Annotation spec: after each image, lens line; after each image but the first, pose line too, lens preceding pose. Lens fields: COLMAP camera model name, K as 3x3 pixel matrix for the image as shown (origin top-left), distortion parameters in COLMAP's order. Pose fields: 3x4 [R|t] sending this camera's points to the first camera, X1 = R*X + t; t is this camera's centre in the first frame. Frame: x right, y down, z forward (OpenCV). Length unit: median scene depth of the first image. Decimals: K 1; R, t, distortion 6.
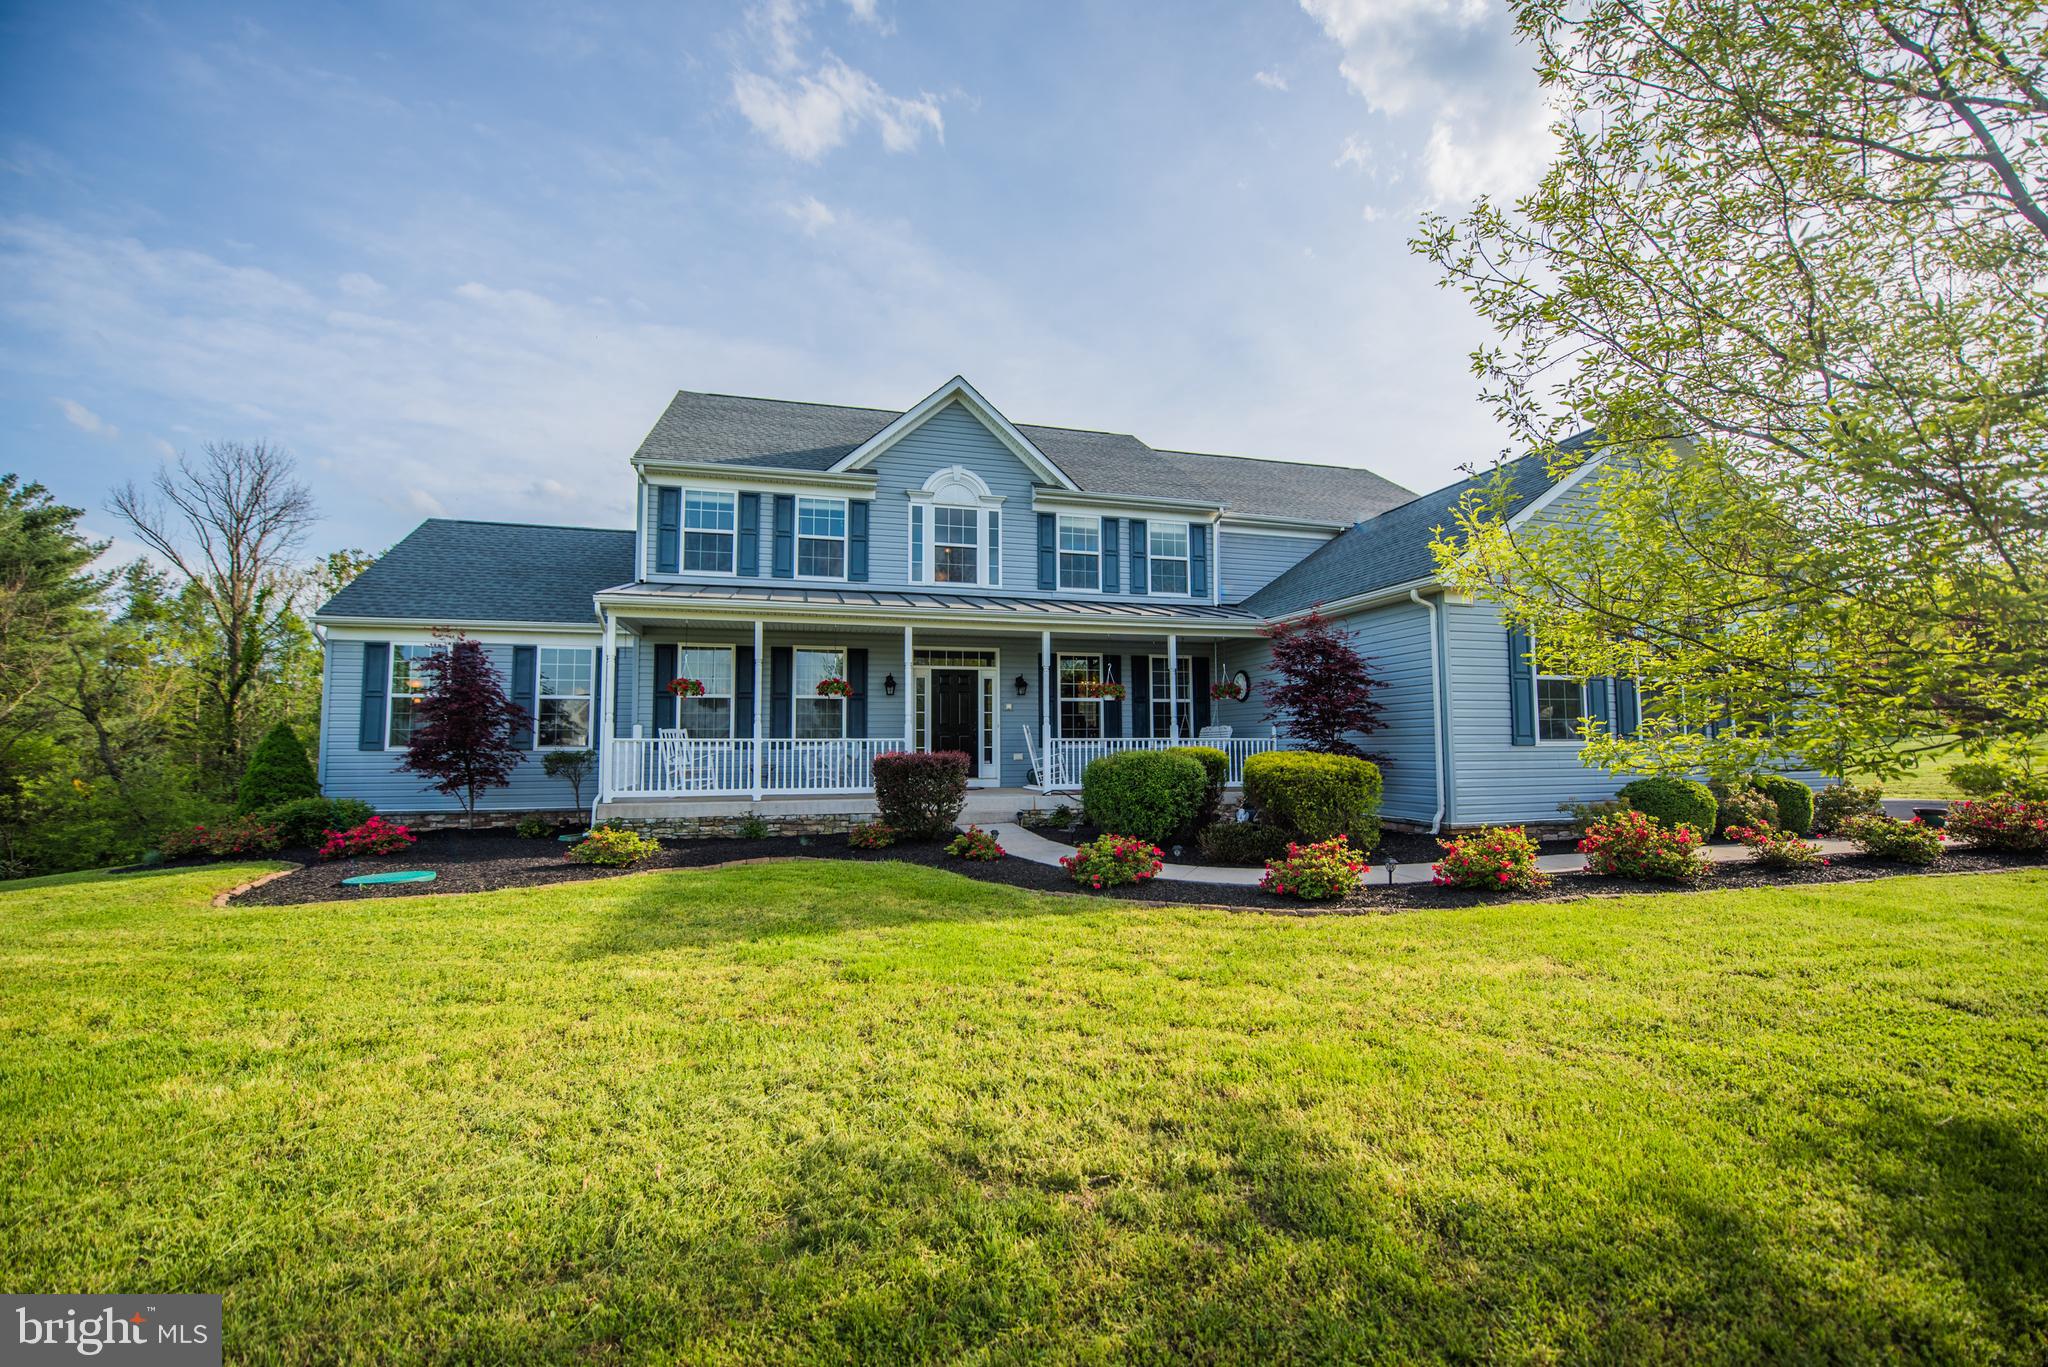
lens RADIAL K [[838.0, 0, 1023.1], [0, 838.0, 670.7], [0, 0, 1]] dist [-0.019974, -0.000091]
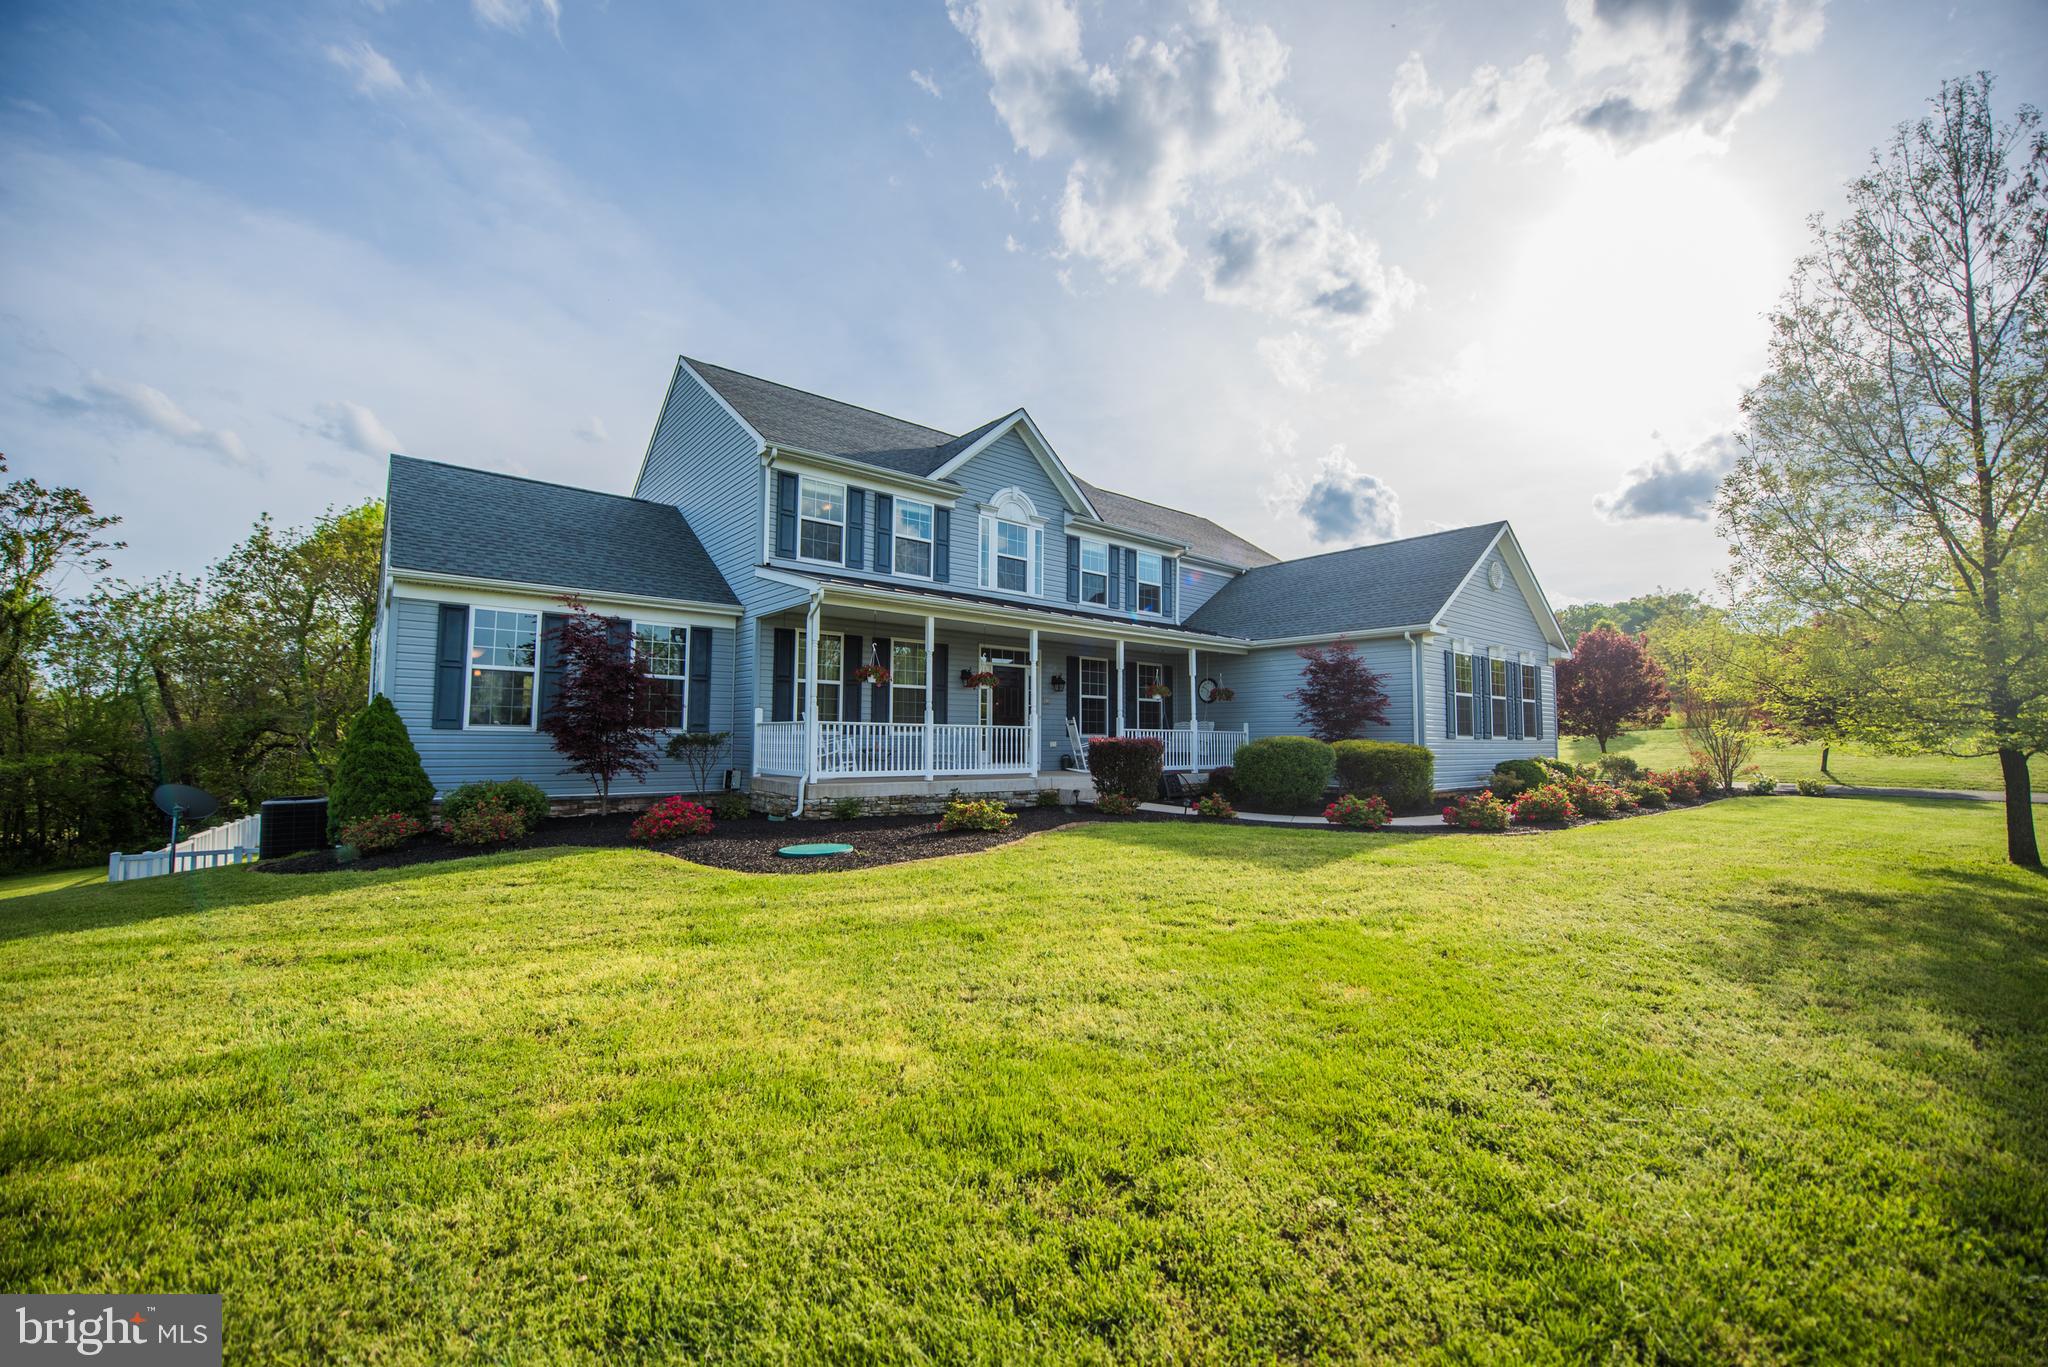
lens RADIAL K [[818.2, 0, 1014.6], [0, 818.2, 687.7], [0, 0, 1]] dist [-0.026928, -0.000279]
pose [[0.898322, 0.037779, 0.437710, -0.580128], [-0.059576, 0.997568, 0.036169, -0.012008], [-0.435279, -0.058568, 0.898388, -0.019536]]
